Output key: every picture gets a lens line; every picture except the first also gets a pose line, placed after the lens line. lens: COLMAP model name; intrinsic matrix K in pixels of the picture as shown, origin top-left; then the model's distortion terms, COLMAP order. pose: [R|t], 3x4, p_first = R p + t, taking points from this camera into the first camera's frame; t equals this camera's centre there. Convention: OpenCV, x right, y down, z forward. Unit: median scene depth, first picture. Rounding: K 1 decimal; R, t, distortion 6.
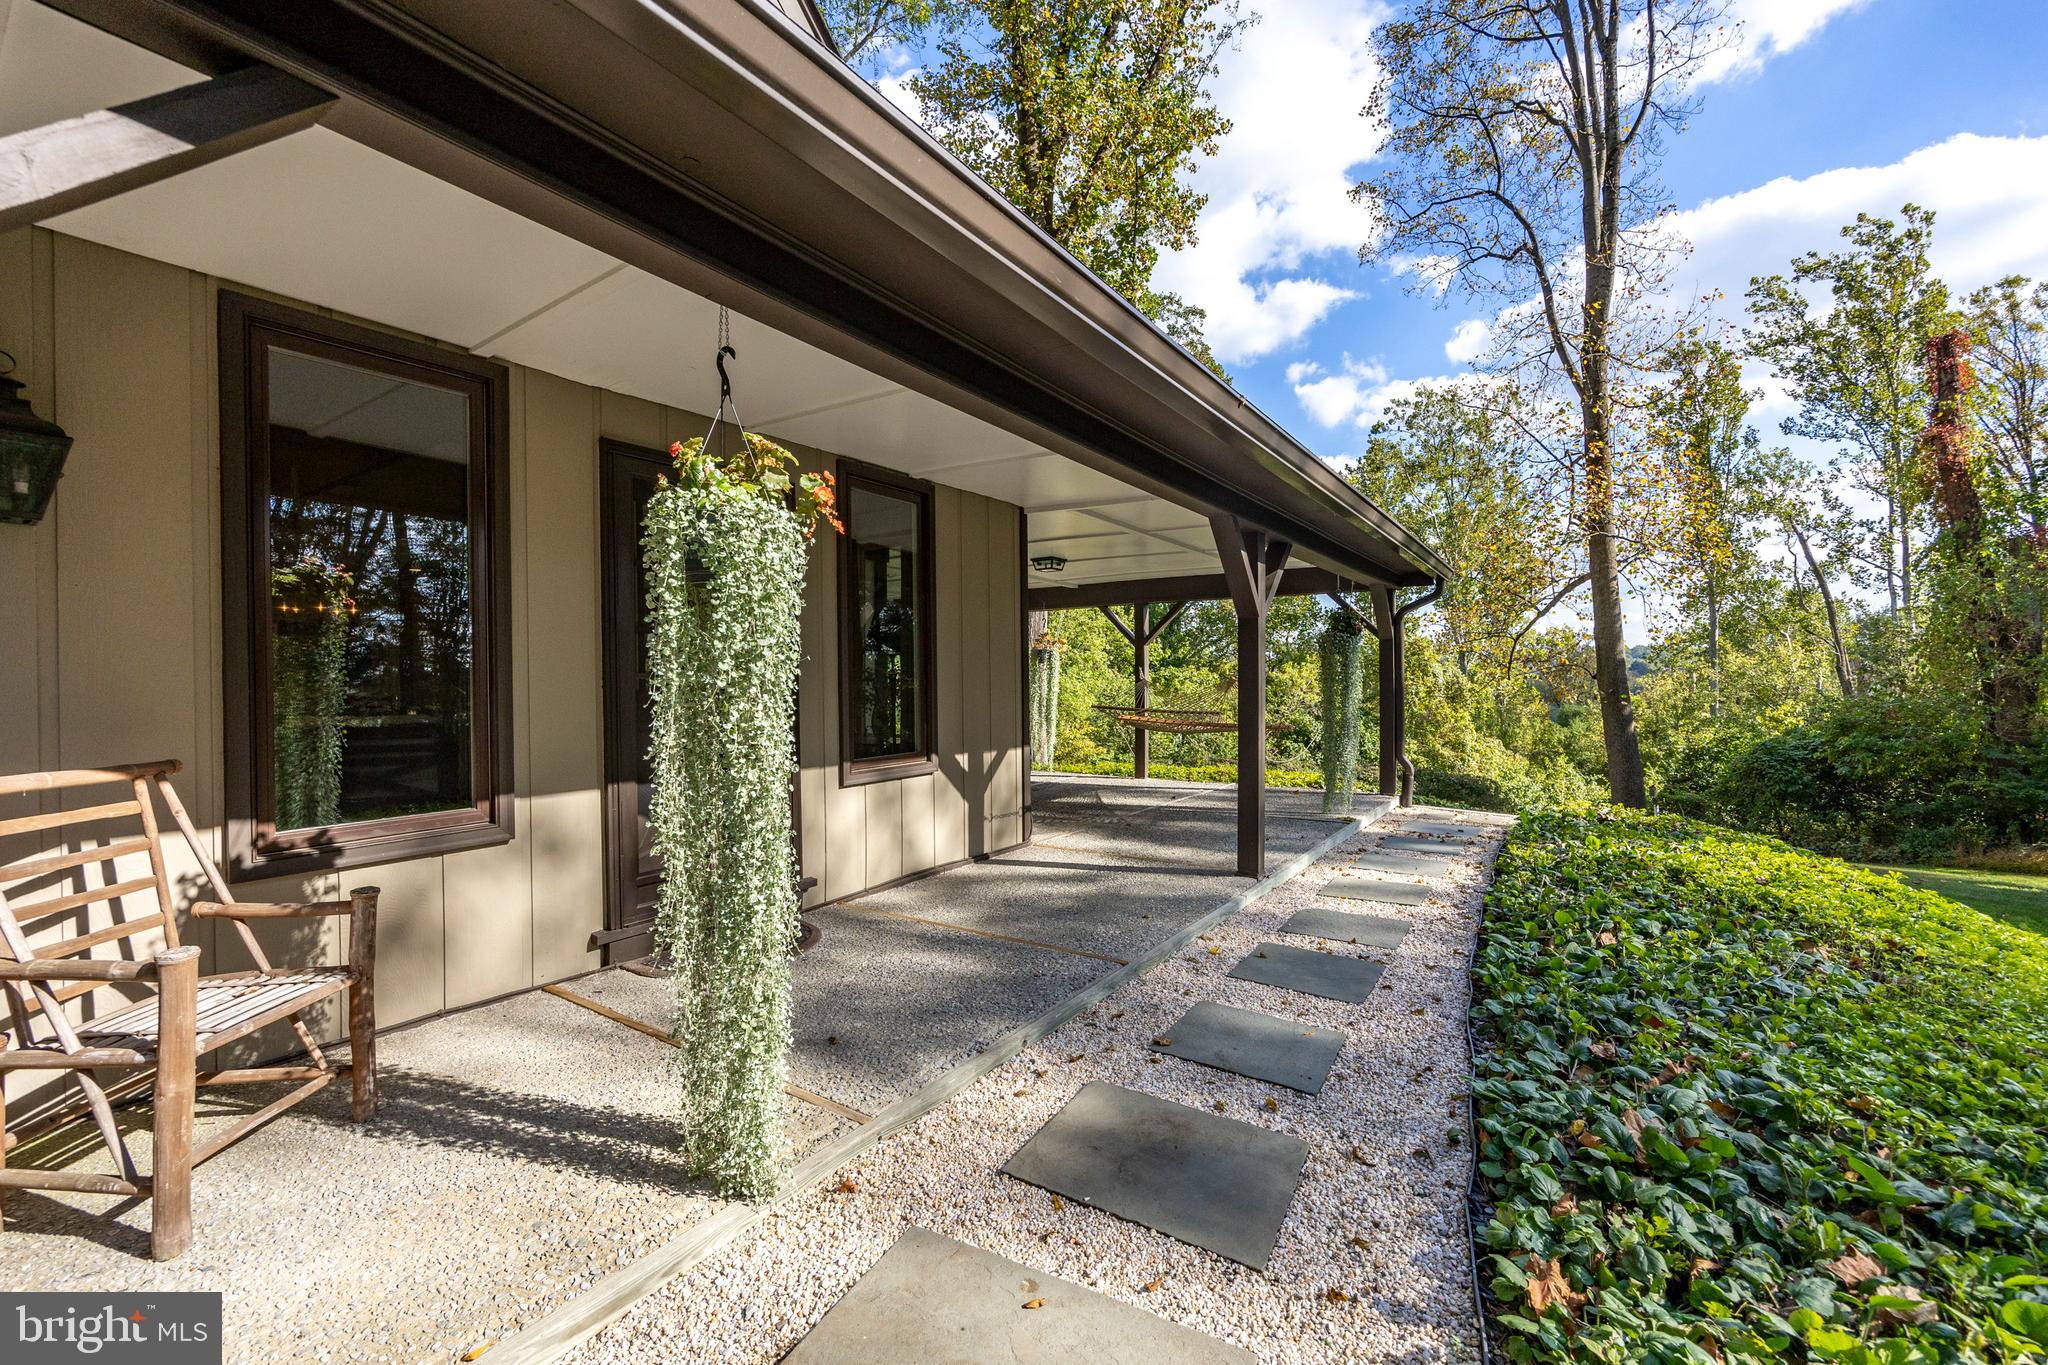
lens RADIAL K [[830.2, 0, 1027.5], [0, 830.2, 683.0], [0, 0, 1]] dist [-0.004137, -0.000223]
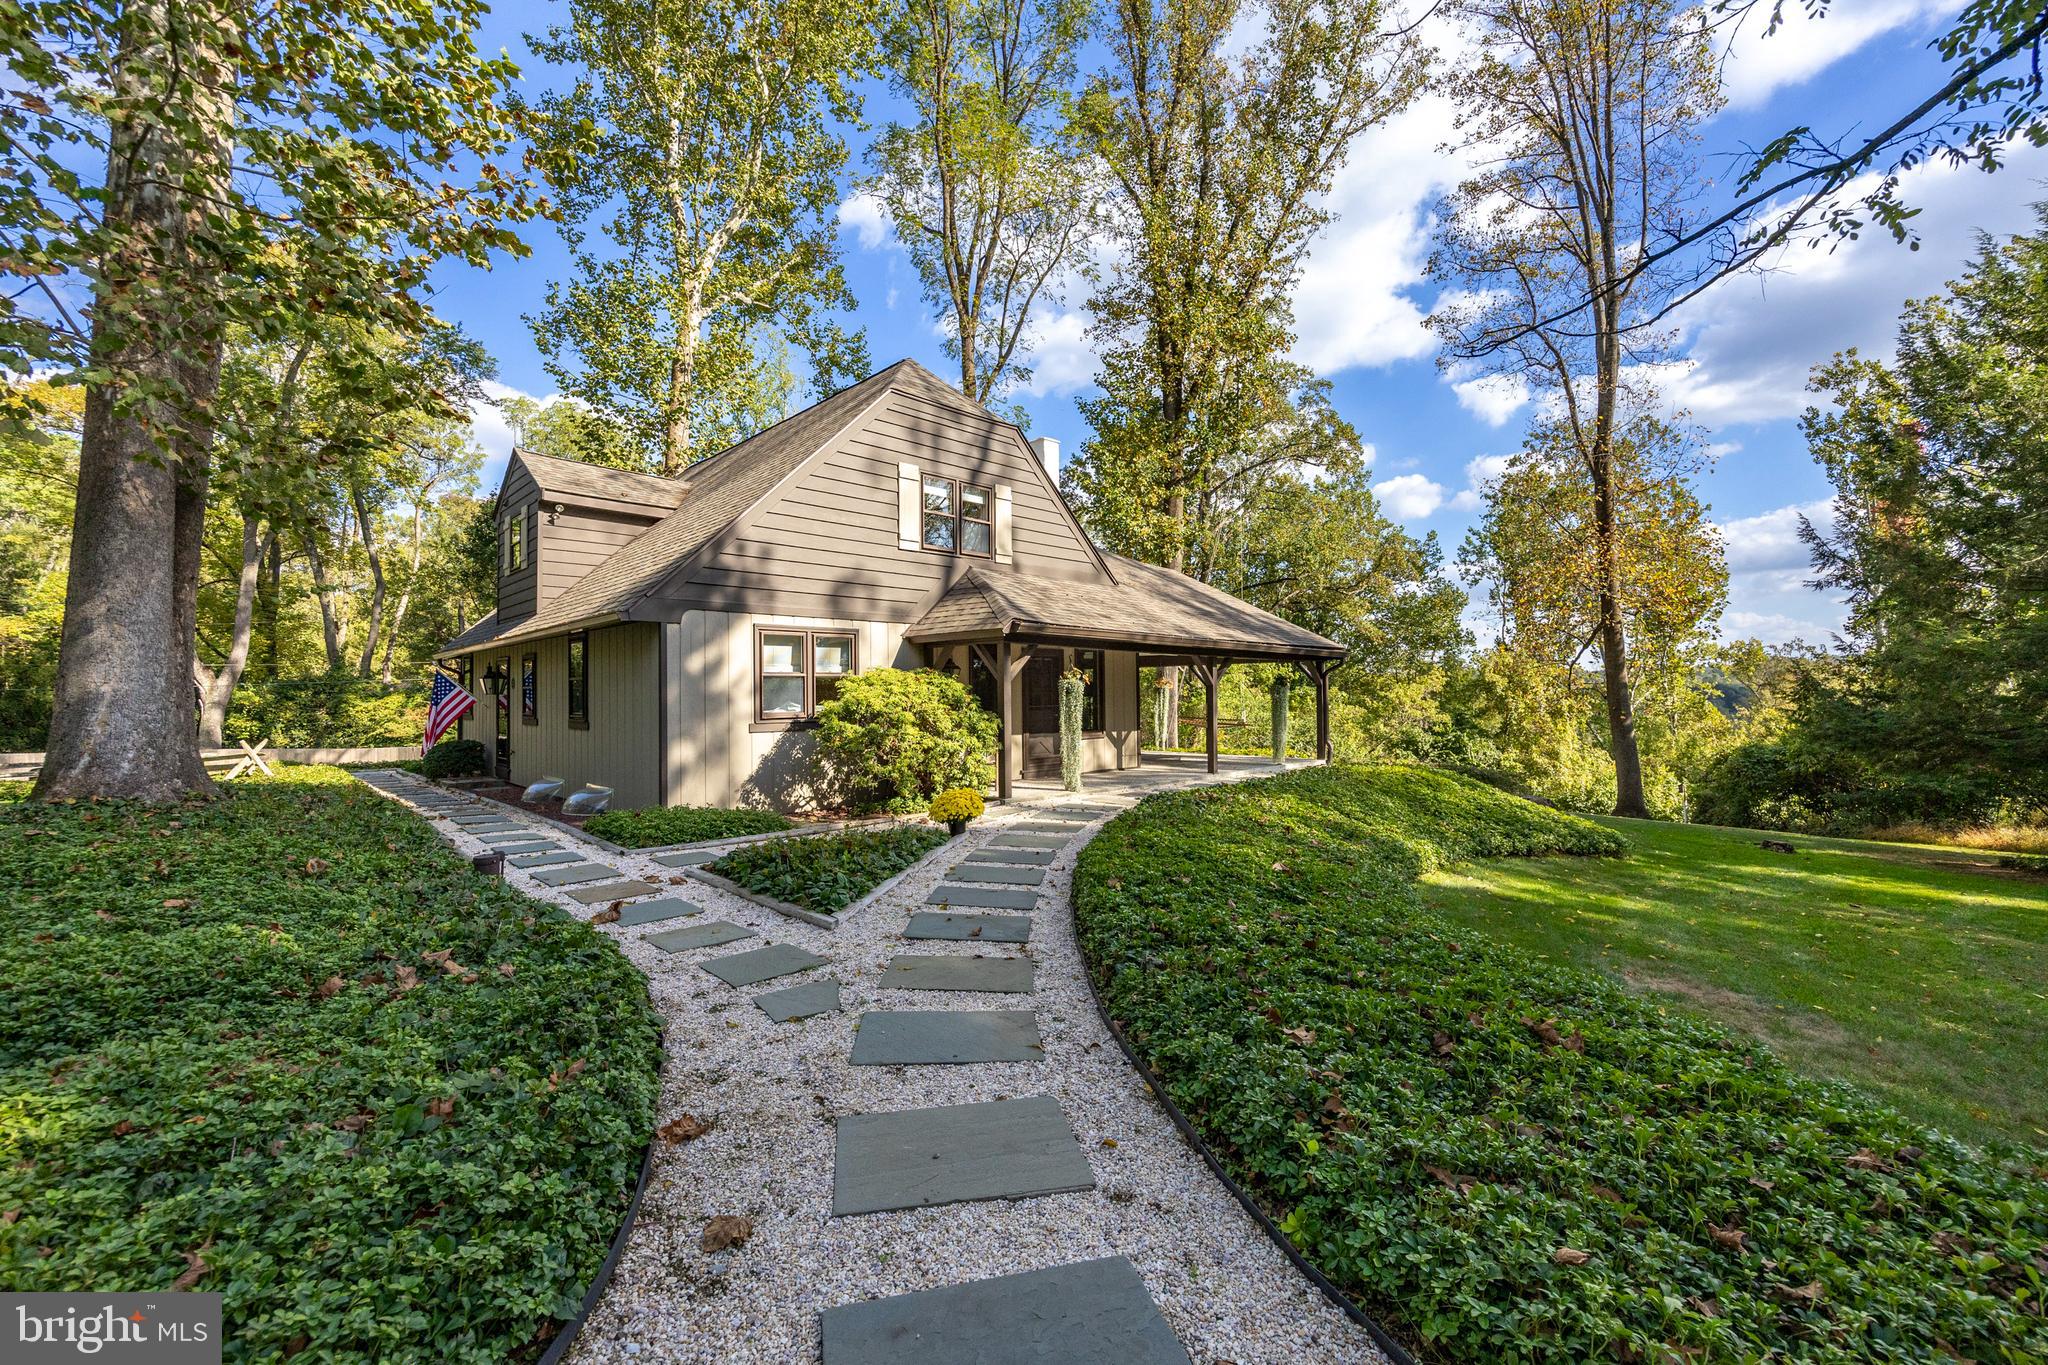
lens RADIAL K [[830.2, 0, 1023.2], [0, 830.2, 686.9], [0, 0, 1]] dist [-0.004137, -0.000223]
pose [[0.979167, -0.003463, -0.203029, 0.022802], [0.000854, 0.999916, -0.012936, -0.004250], [0.203057, 0.012493, 0.979087, -0.226261]]
